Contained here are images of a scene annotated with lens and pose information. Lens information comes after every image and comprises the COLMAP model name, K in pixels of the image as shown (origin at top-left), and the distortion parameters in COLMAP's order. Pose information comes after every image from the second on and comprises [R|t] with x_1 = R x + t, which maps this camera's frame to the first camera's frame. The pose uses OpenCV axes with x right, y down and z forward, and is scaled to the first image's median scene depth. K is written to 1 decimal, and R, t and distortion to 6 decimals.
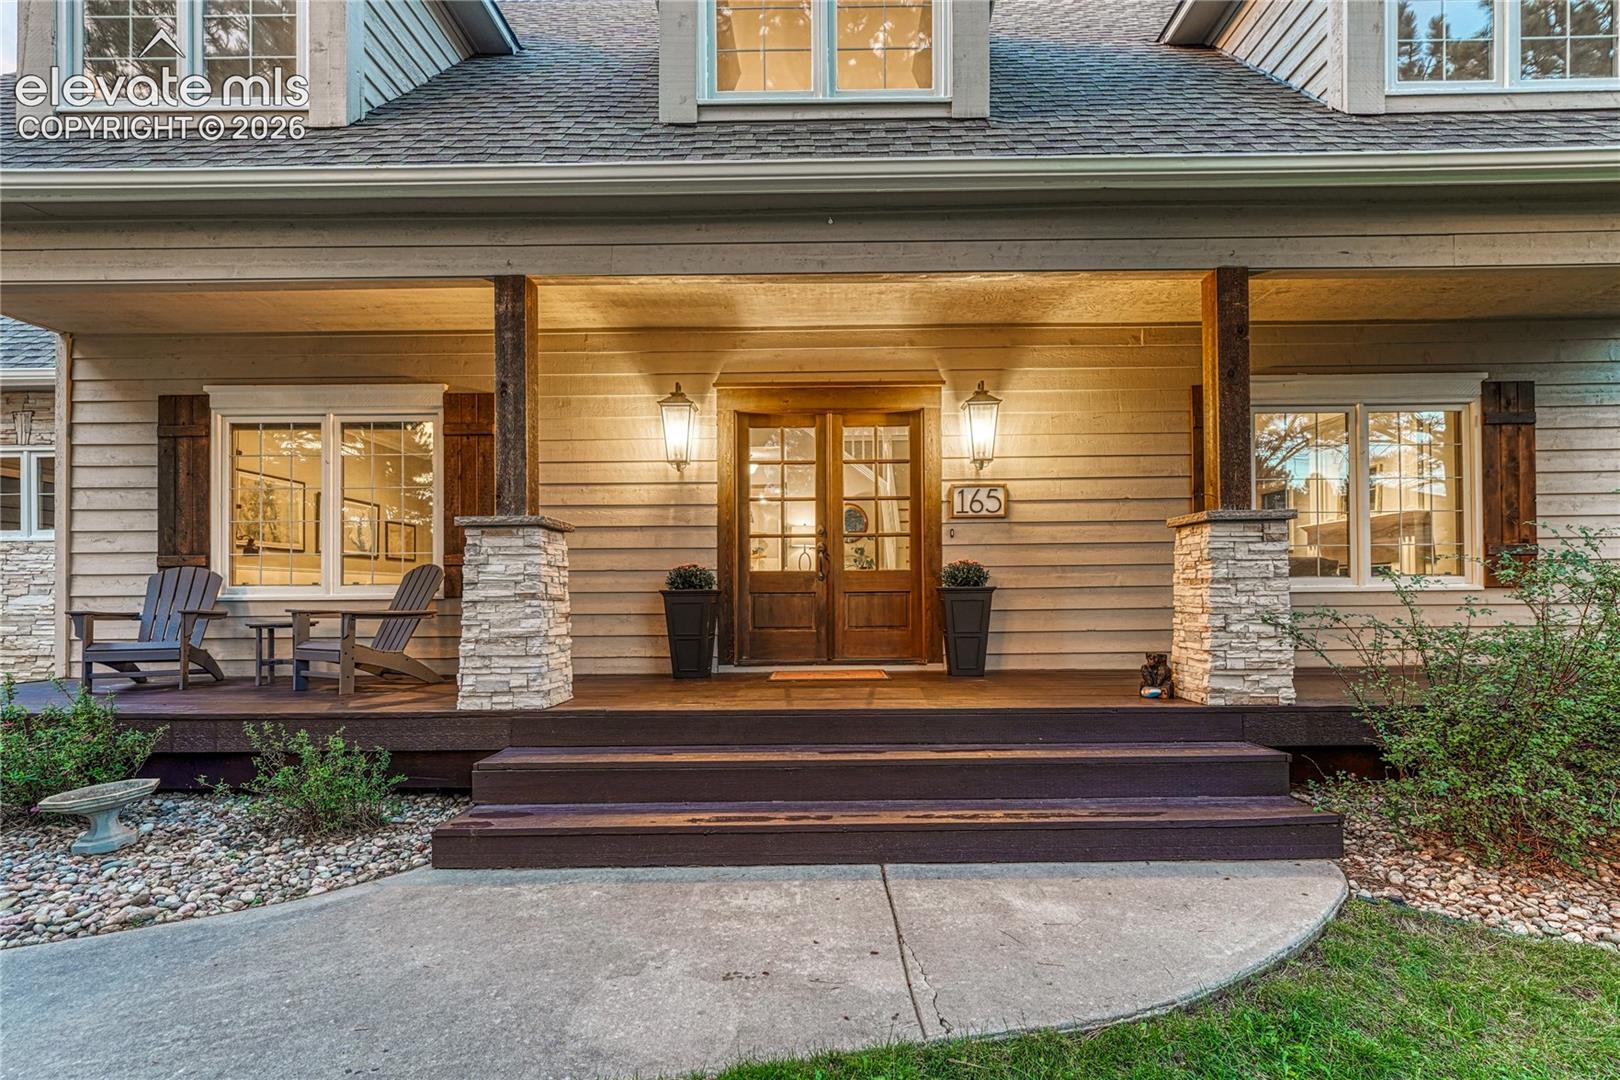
lens RADIAL K [[775.8, 0, 813.9], [0, 775.8, 565.5], [0, 0, 1]] dist [-0.000206, 0.000015]
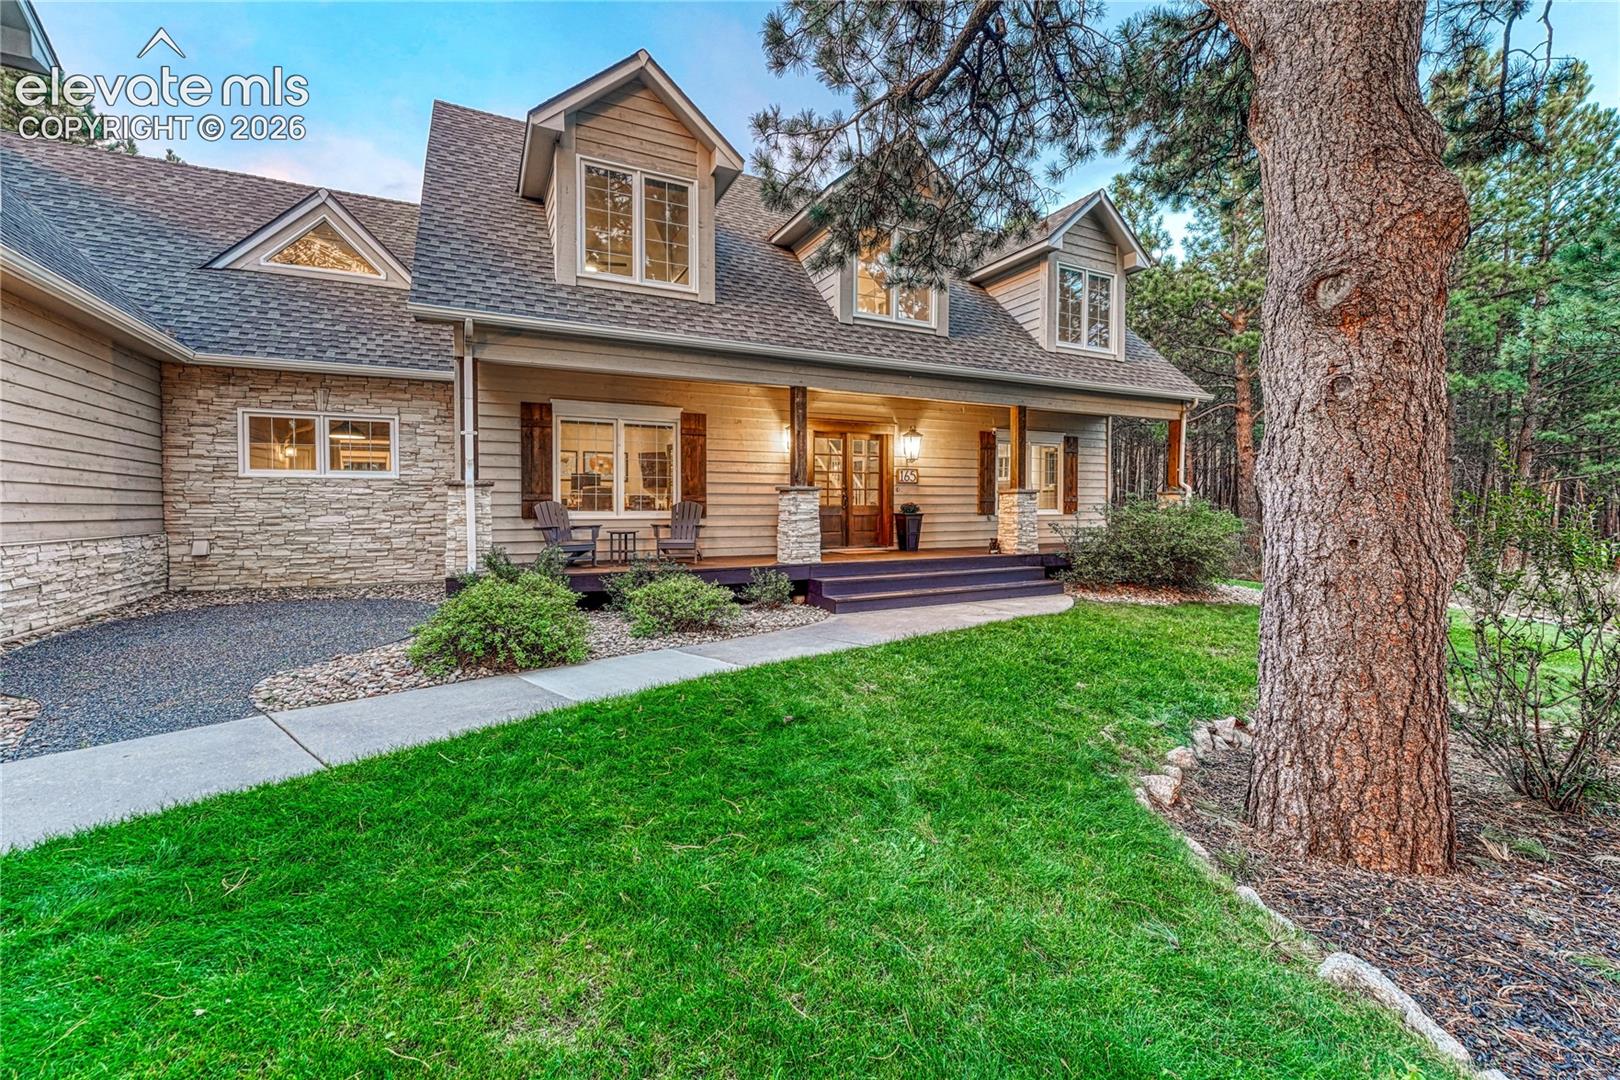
lens RADIAL K [[670.9, 0, 811.7], [0, 670.9, 493.6], [0, 0, 1]] dist [-0.000260, -0.000009]
pose [[0.887695, 0.016547, 0.460134, -0.958672], [-0.022059, 0.999735, 0.006604, -0.037796], [-0.459903, -0.016012, 0.887825, -0.643154]]
